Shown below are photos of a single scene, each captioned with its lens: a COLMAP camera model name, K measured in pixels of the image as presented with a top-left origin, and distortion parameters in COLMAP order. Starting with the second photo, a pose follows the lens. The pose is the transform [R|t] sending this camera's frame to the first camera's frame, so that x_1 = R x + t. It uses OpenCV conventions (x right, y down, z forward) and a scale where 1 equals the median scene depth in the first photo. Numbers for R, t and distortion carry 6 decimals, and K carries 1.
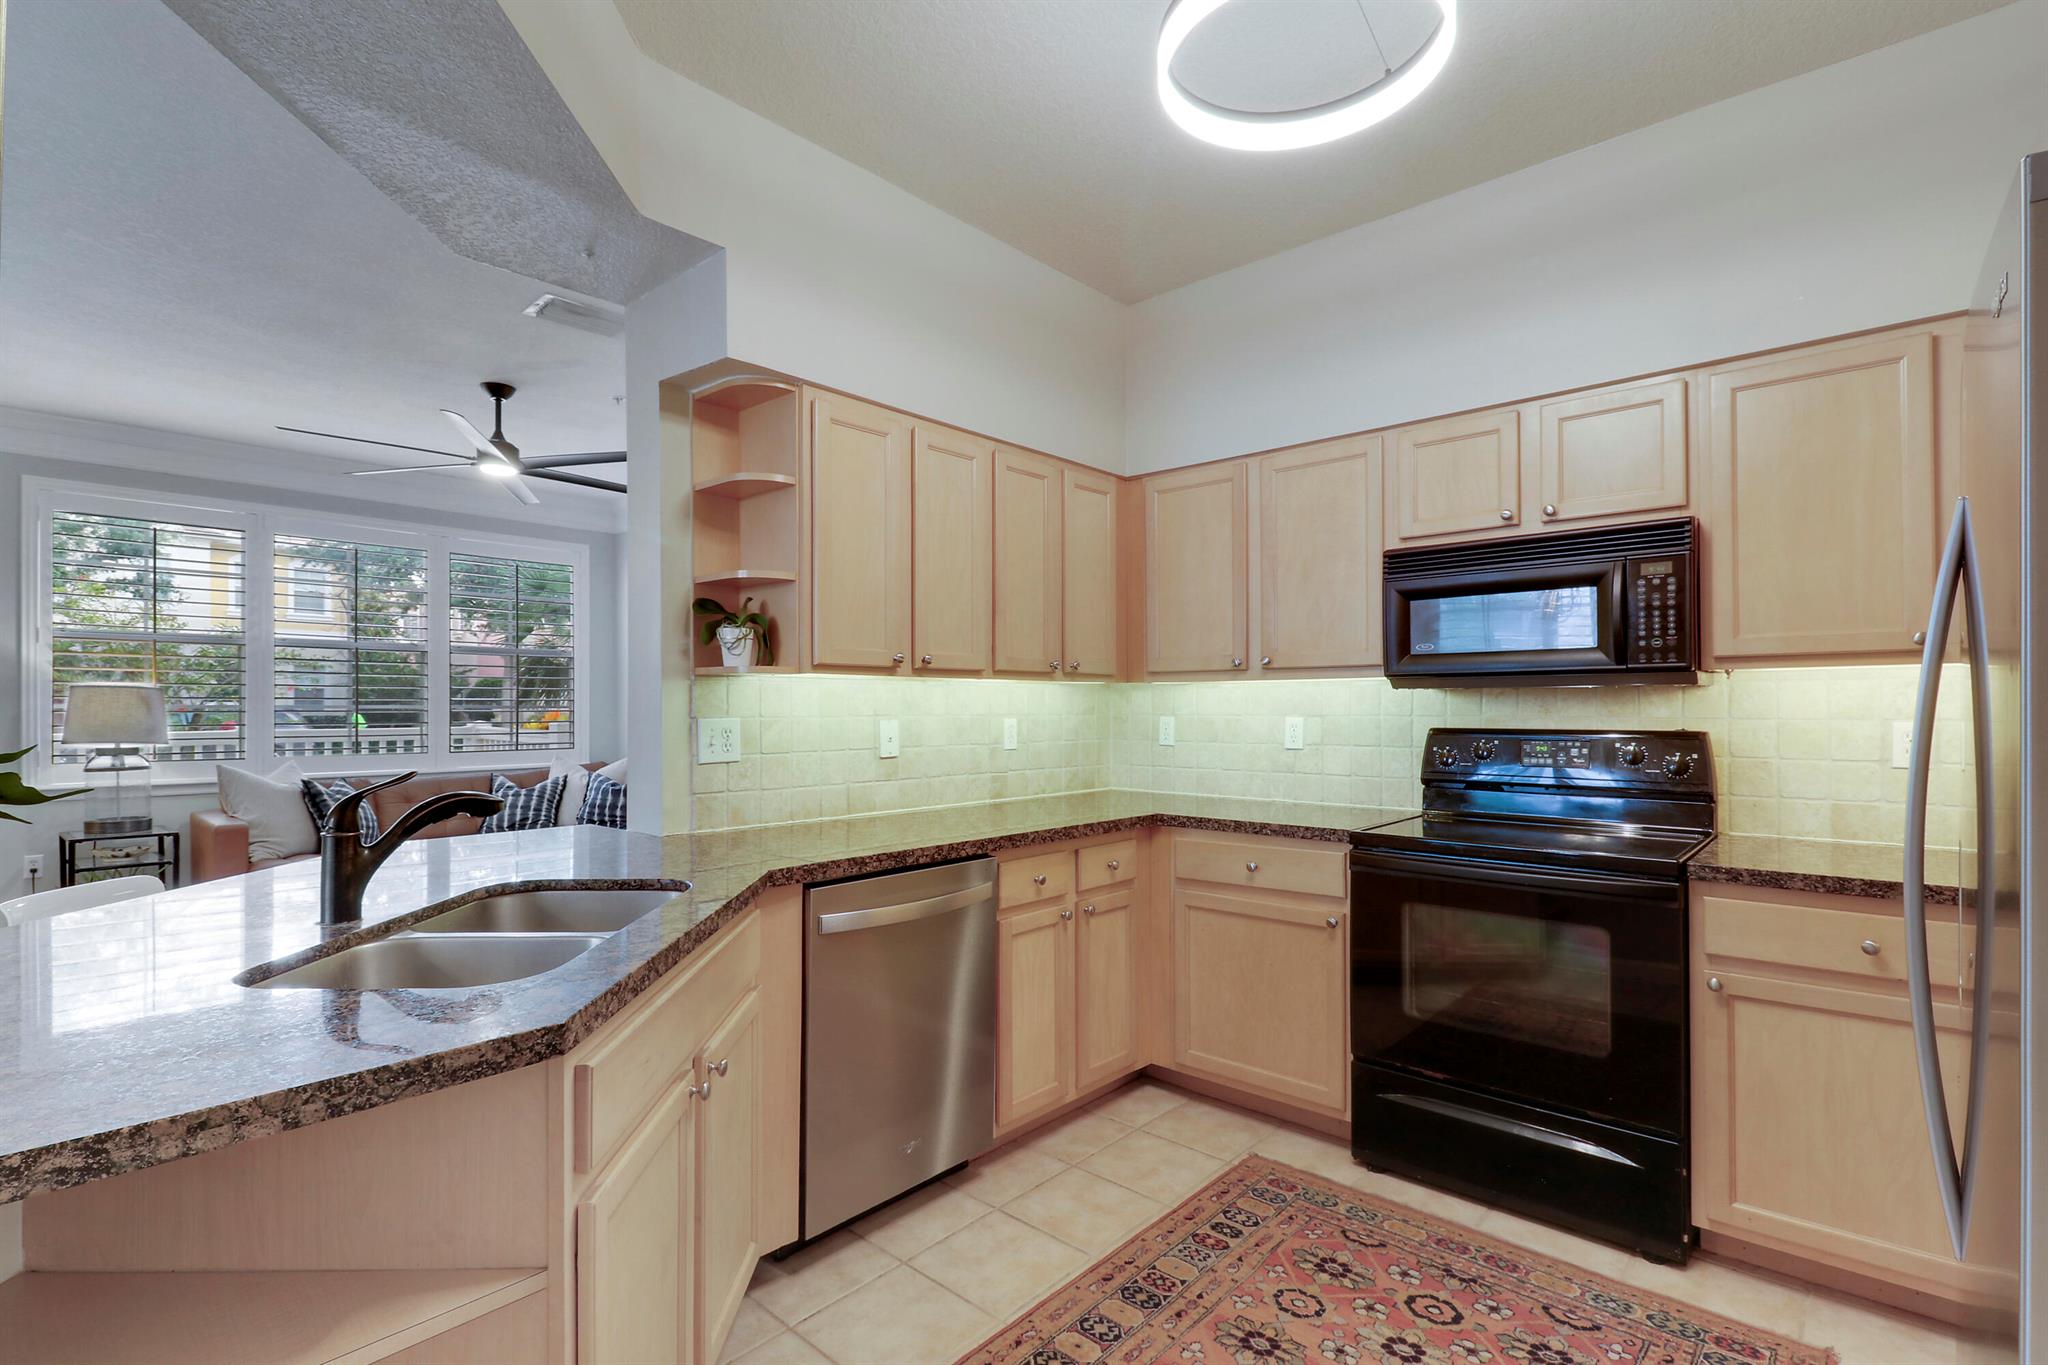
lens RADIAL K [[965.4, 0, 1016.7], [0, 965.4, 685.3], [0, 0, 1]] dist [-0.005035, -0.009821]
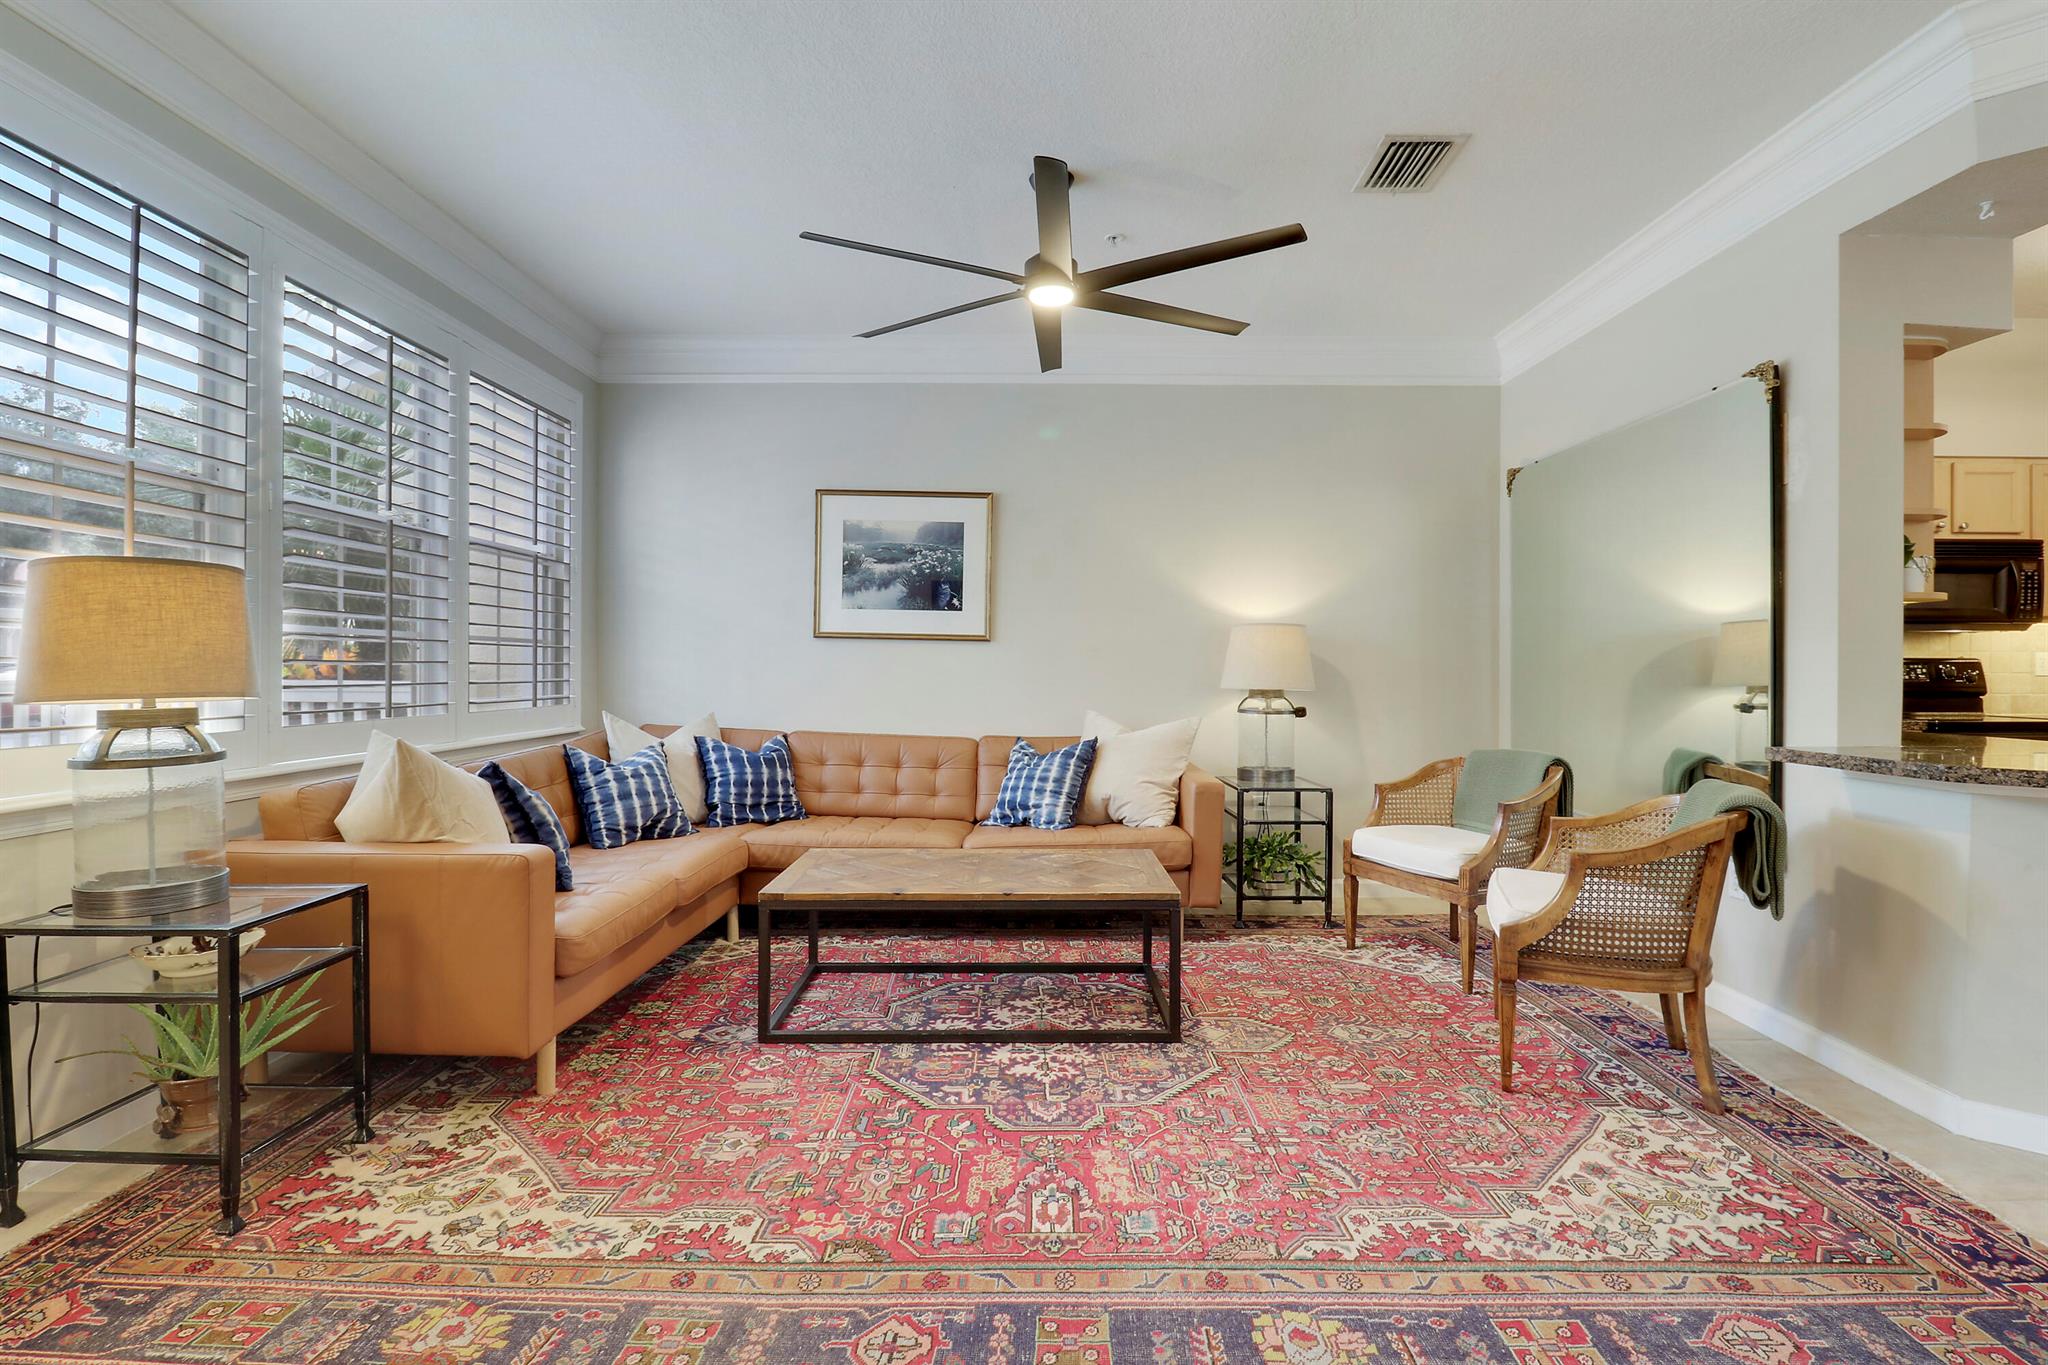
lens RADIAL K [[965.4, 0, 1027.8], [0, 965.4, 682.2], [0, 0, 1]] dist [-0.005035, -0.009821]
pose [[0.752365, -0.009341, 0.658680, -1.733808], [-0.015591, 0.999367, 0.031981, 0.062094], [-0.658562, -0.034331, 0.751743, 0.801443]]
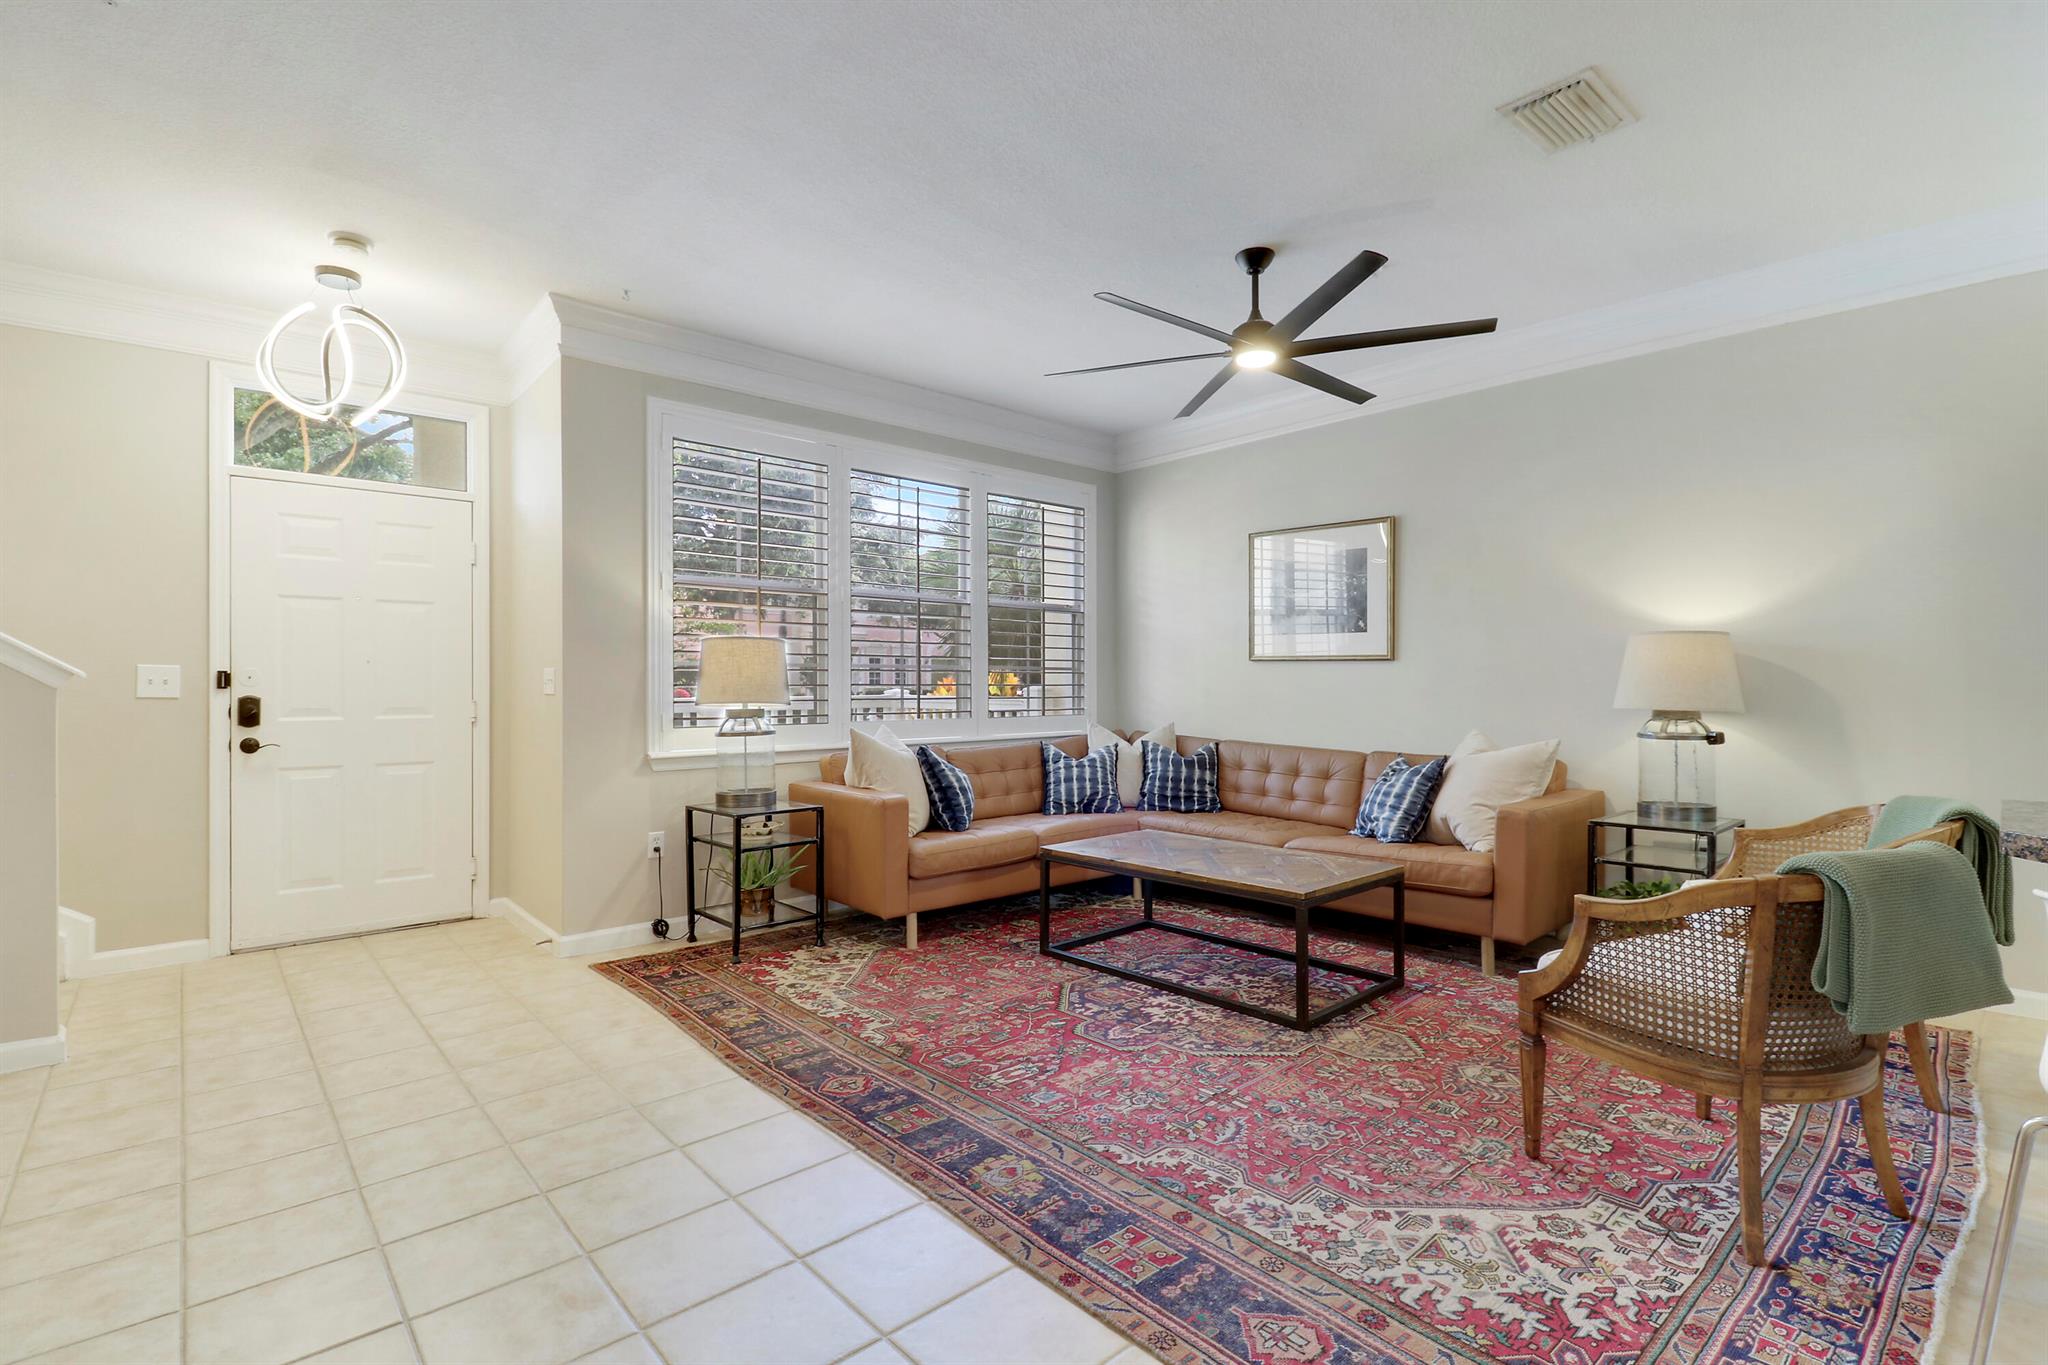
lens RADIAL K [[965.4, 0, 1057.1], [0, 965.4, 697.9], [0, 0, 1]] dist [-0.005035, -0.009821]
pose [[0.994456, -0.002701, -0.105121, -1.043307], [0.006071, 0.999477, 0.031749, 0.054251], [0.104980, -0.032211, 0.993952, 0.288187]]
